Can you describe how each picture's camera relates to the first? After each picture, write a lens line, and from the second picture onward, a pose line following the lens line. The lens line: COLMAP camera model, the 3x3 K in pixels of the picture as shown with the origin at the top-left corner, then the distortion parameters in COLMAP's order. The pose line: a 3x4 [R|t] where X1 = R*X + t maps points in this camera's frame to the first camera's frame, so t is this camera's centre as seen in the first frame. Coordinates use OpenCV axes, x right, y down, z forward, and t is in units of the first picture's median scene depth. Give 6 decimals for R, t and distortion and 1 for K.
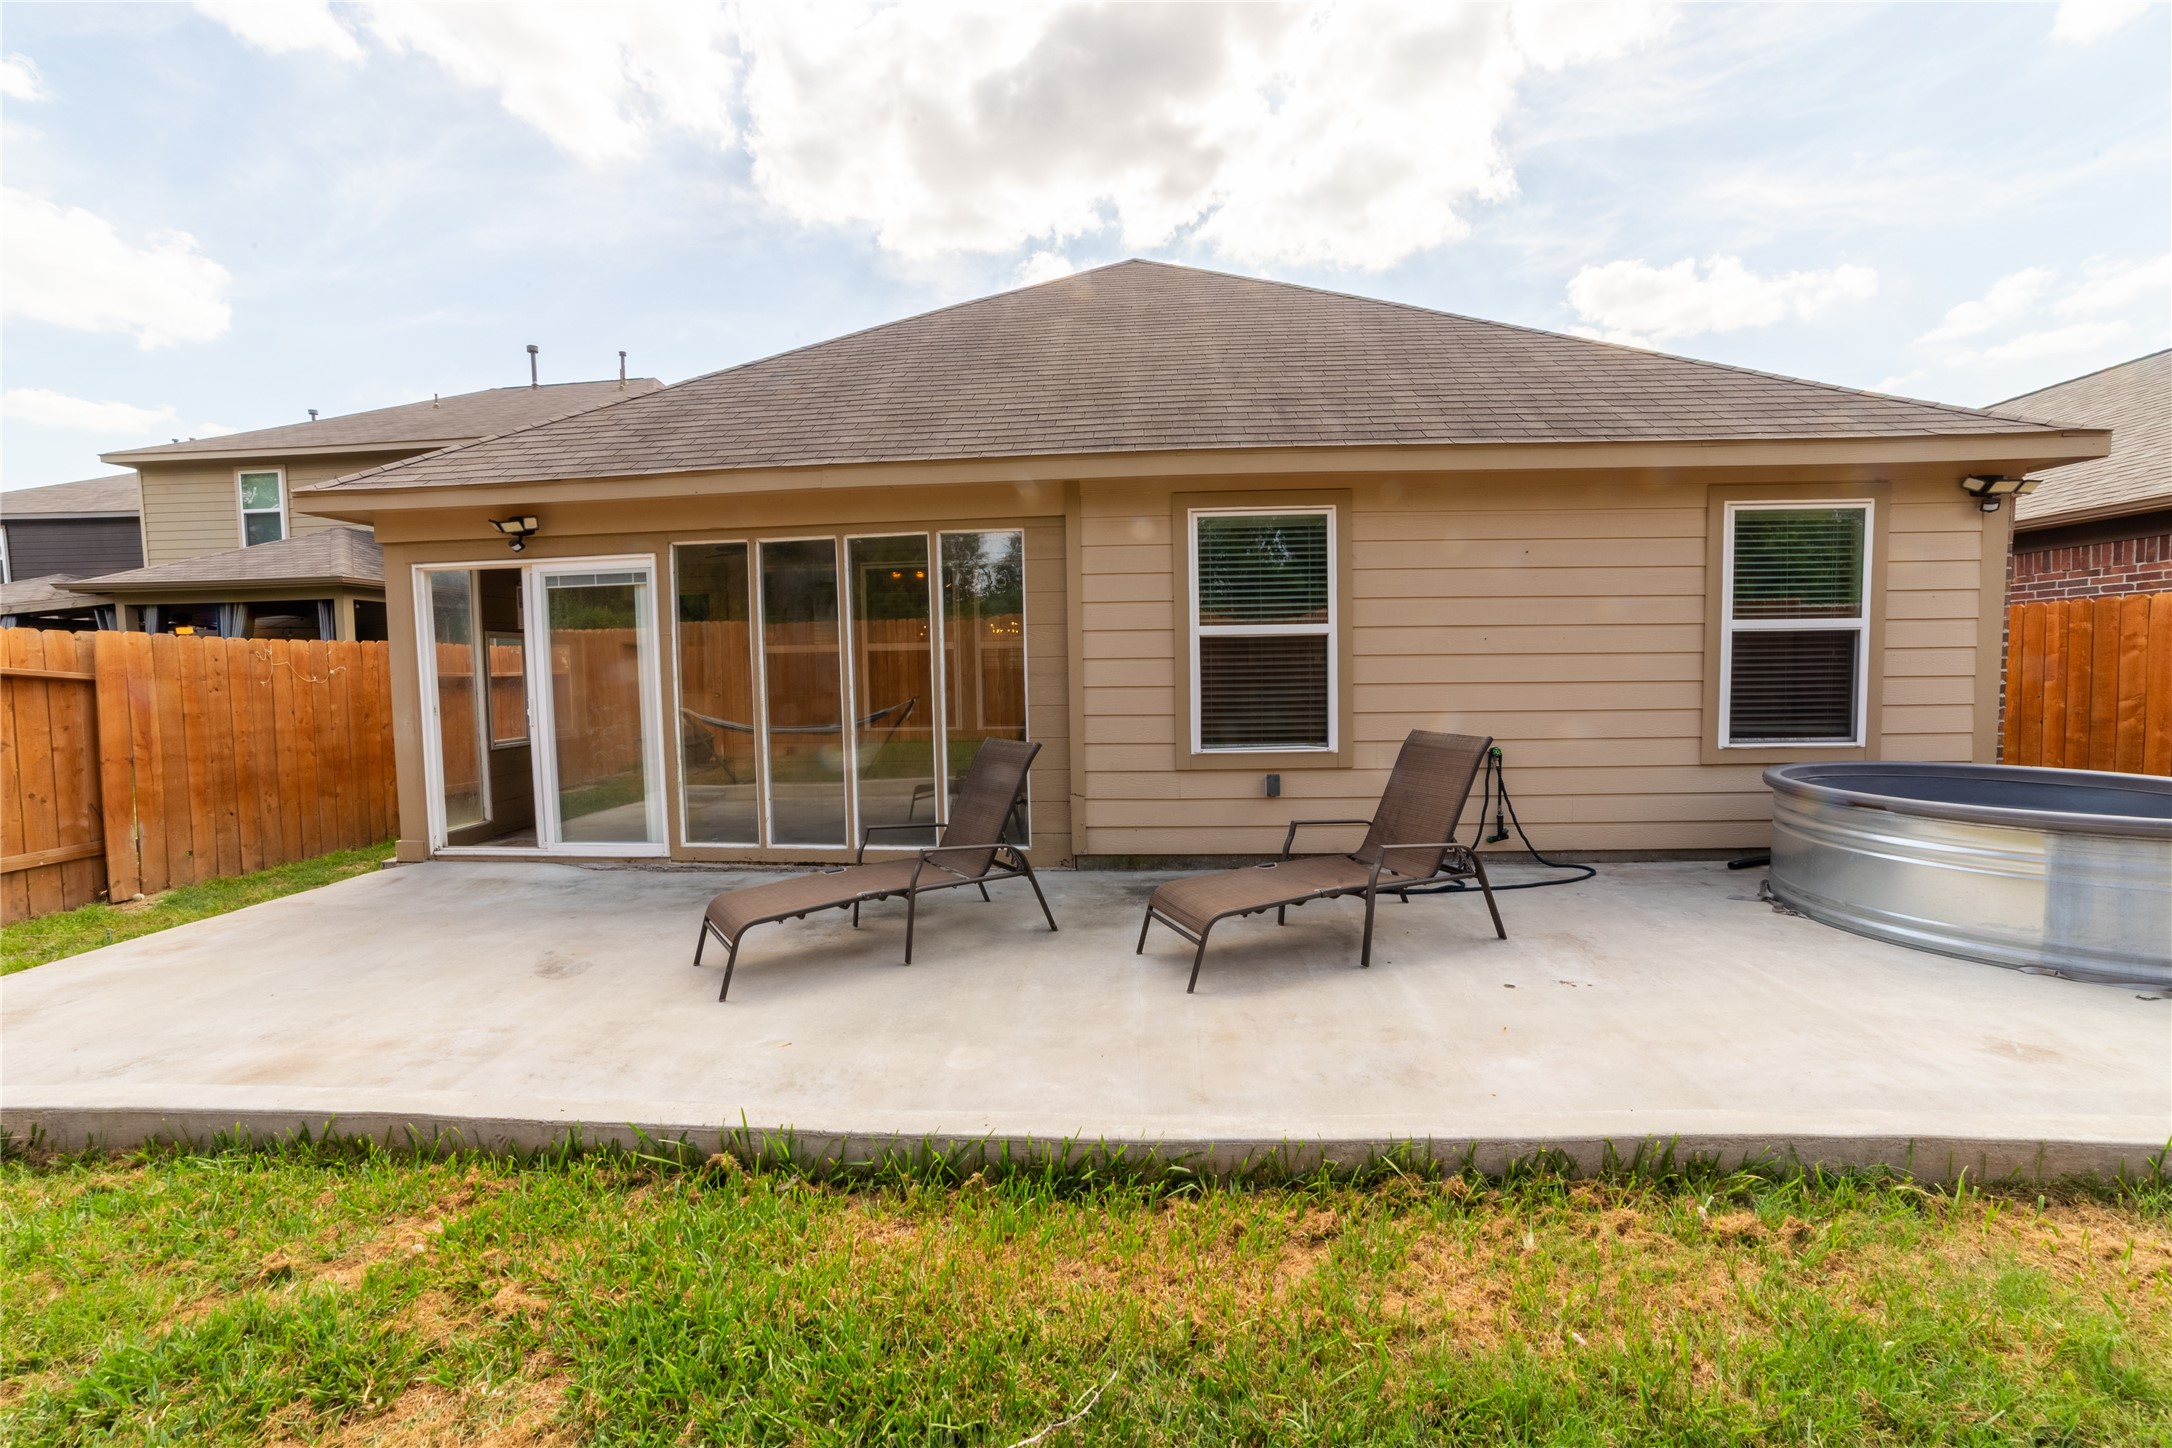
lens RADIAL K [[873.1, 0, 1084.2], [0, 873.1, 713.8], [0, 0, 1]] dist [-0.083394, 0.034357]
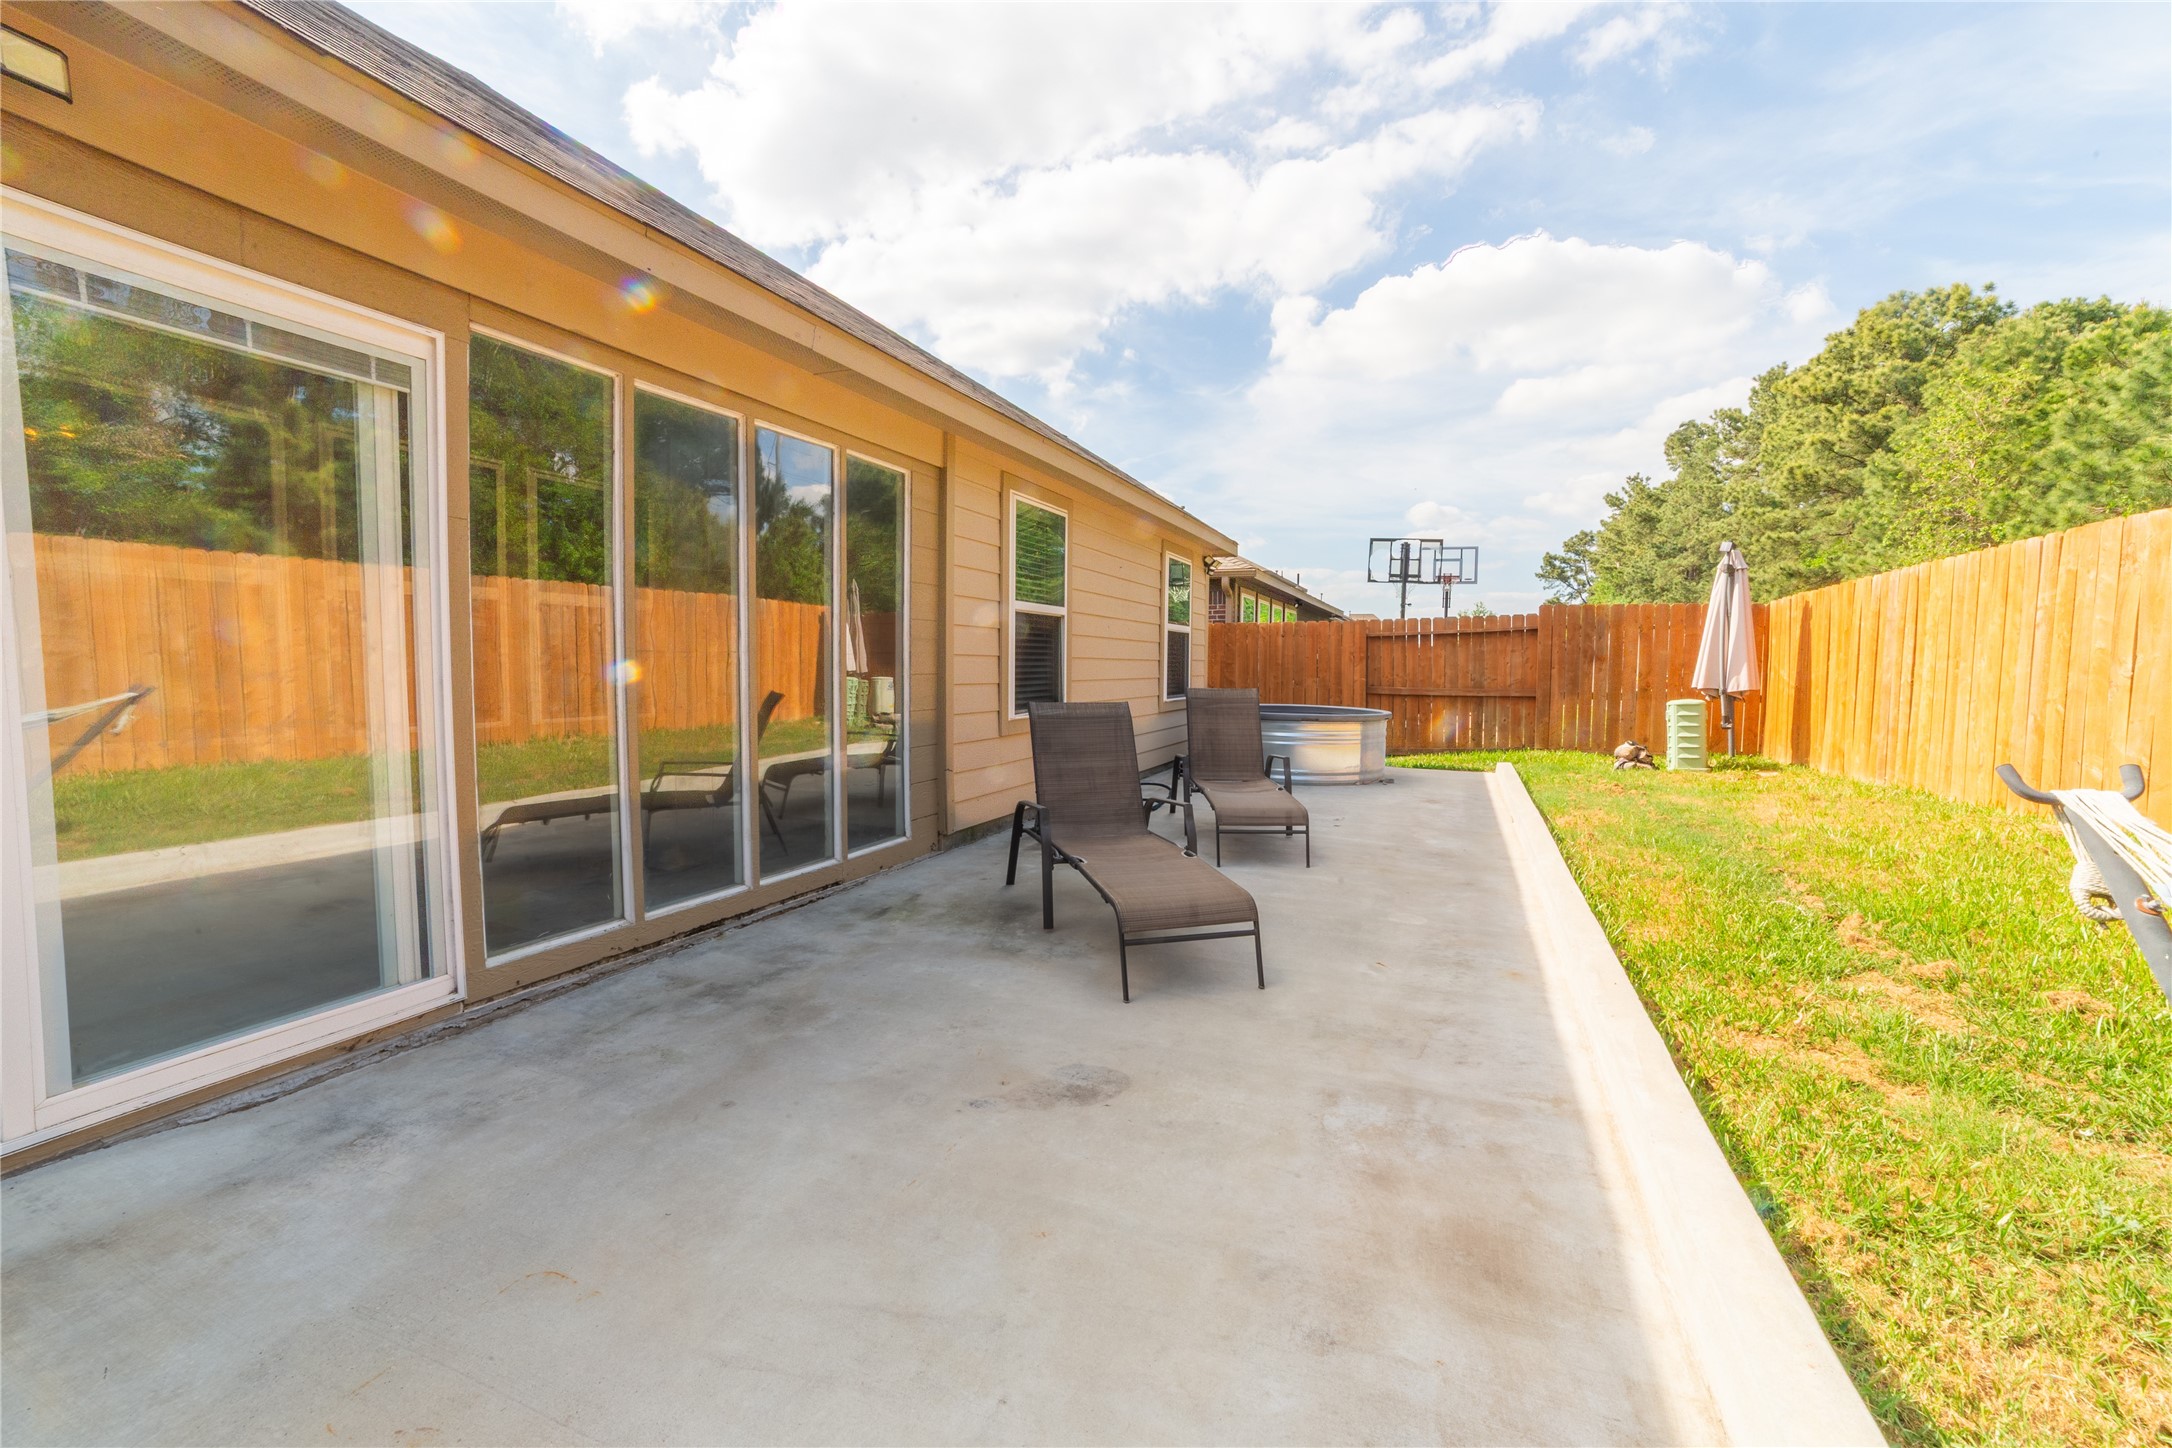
lens RADIAL K [[873.1, 0, 1084.2], [0, 873.1, 713.8], [0, 0, 1]] dist [-0.083394, 0.034357]
pose [[0.326899, -0.035390, 0.944396, -0.854887], [0.038291, 0.998974, 0.024181, 0.015984], [-0.944283, 0.028257, 0.327919, 0.566859]]
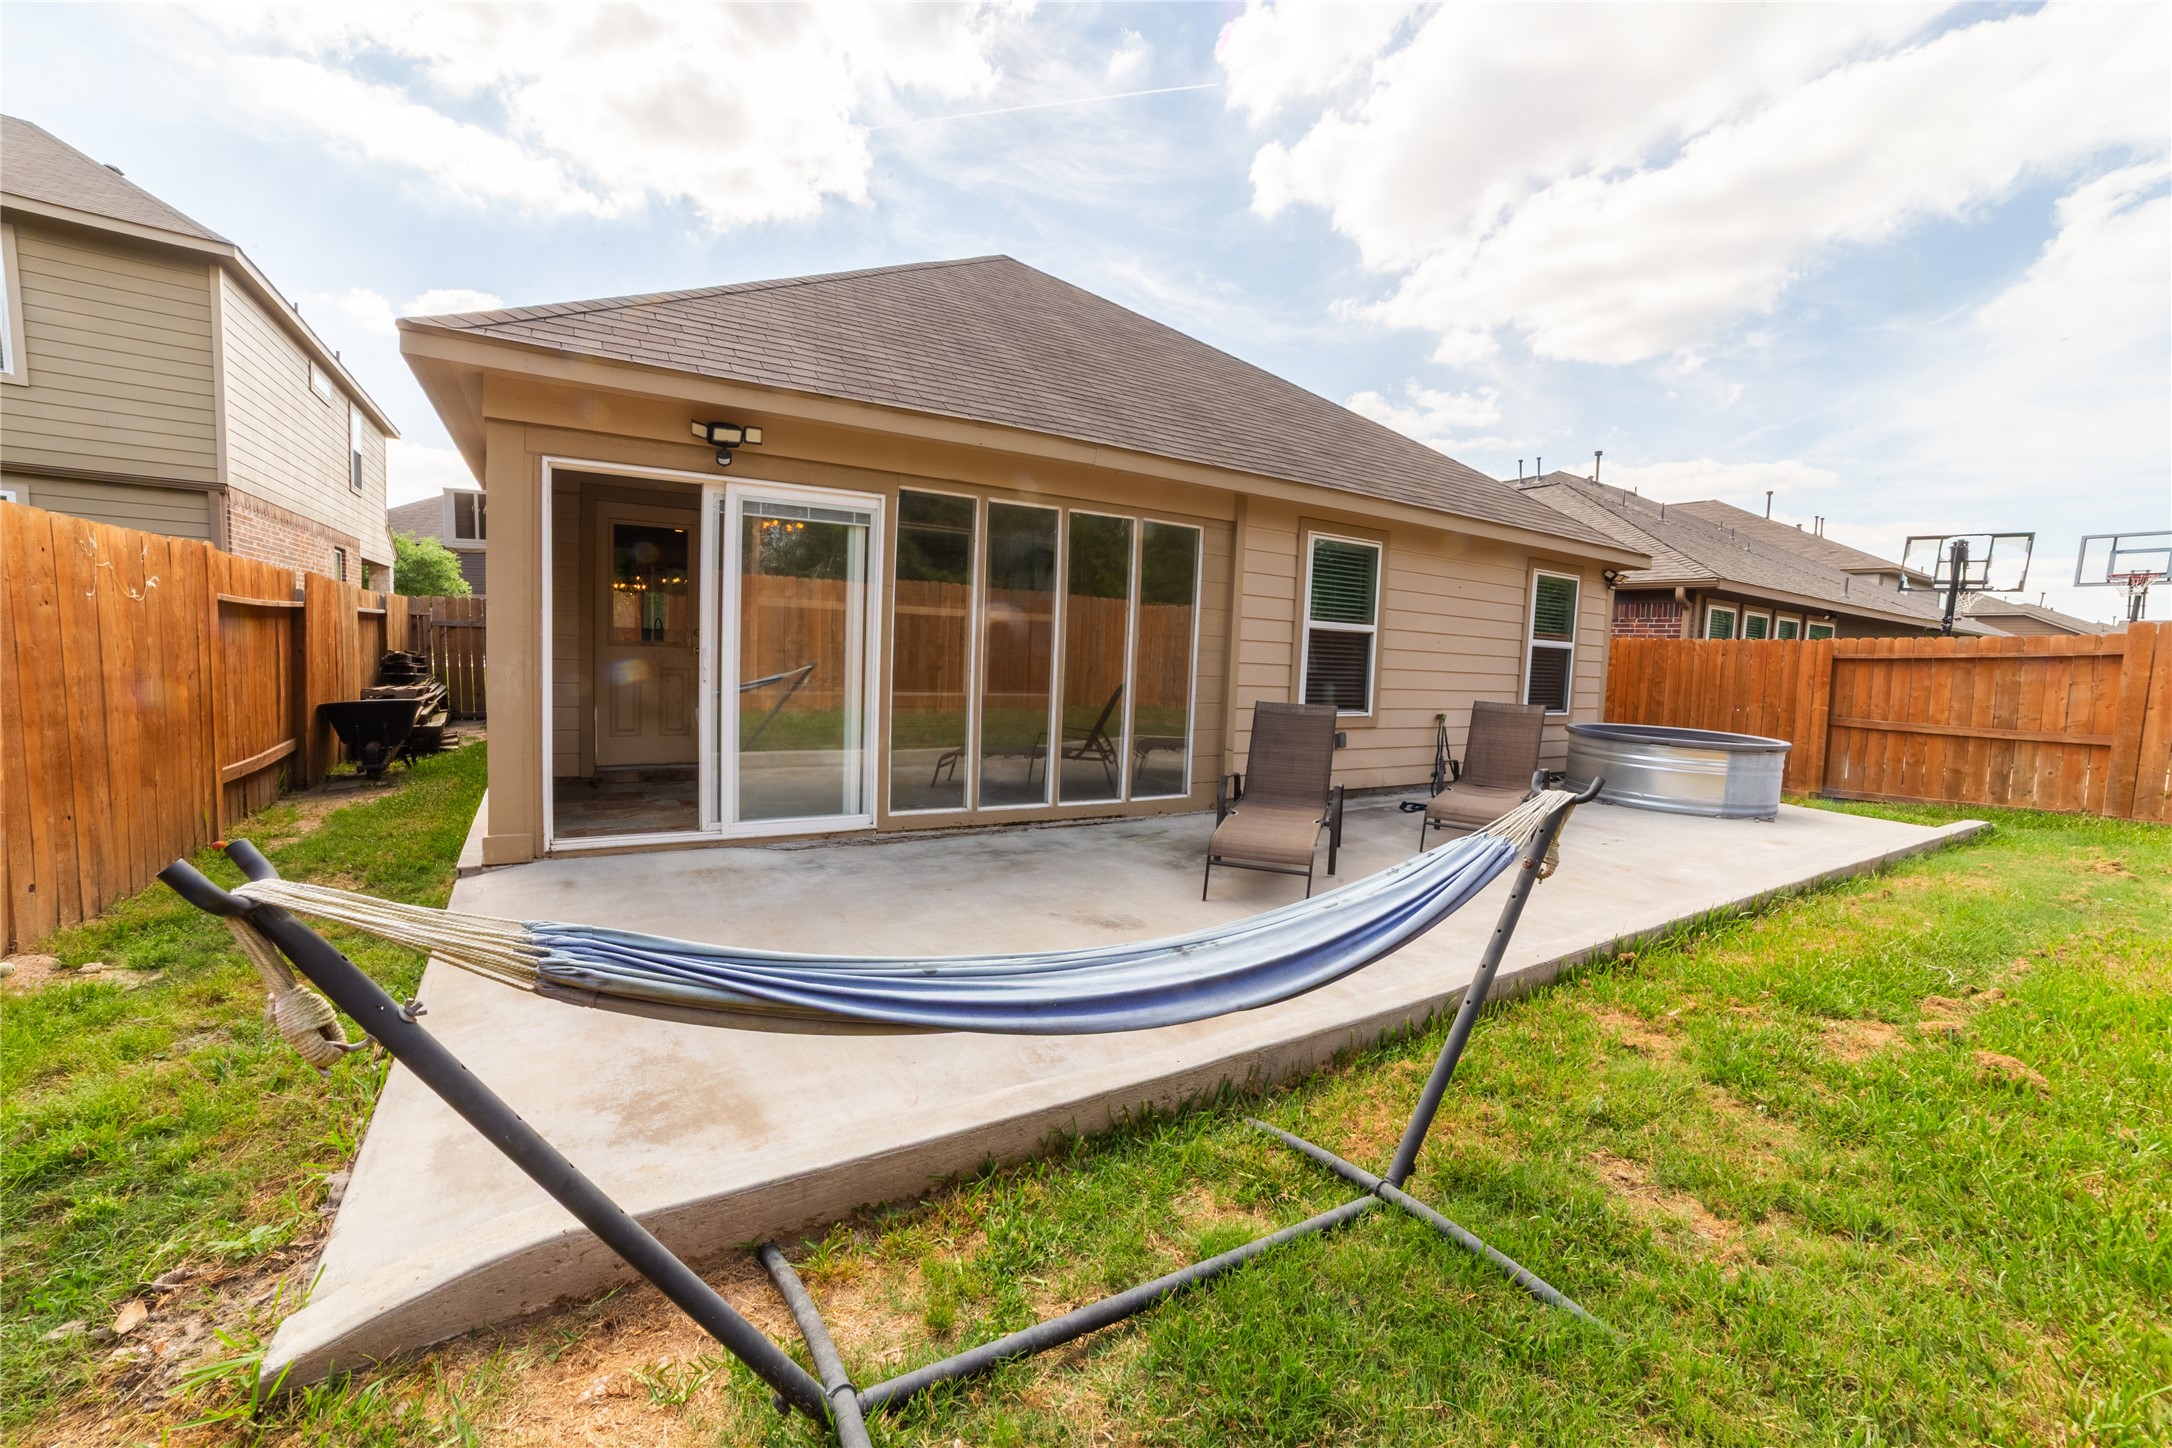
lens RADIAL K [[873.1, 0, 1084.2], [0, 873.1, 713.8], [0, 0, 1]] dist [-0.083394, 0.034357]
pose [[0.809141, 0.006939, 0.587574, -0.911890], [-0.024439, 0.999462, 0.021852, 0.020505], [-0.587106, -0.032041, 0.808876, 0.129678]]
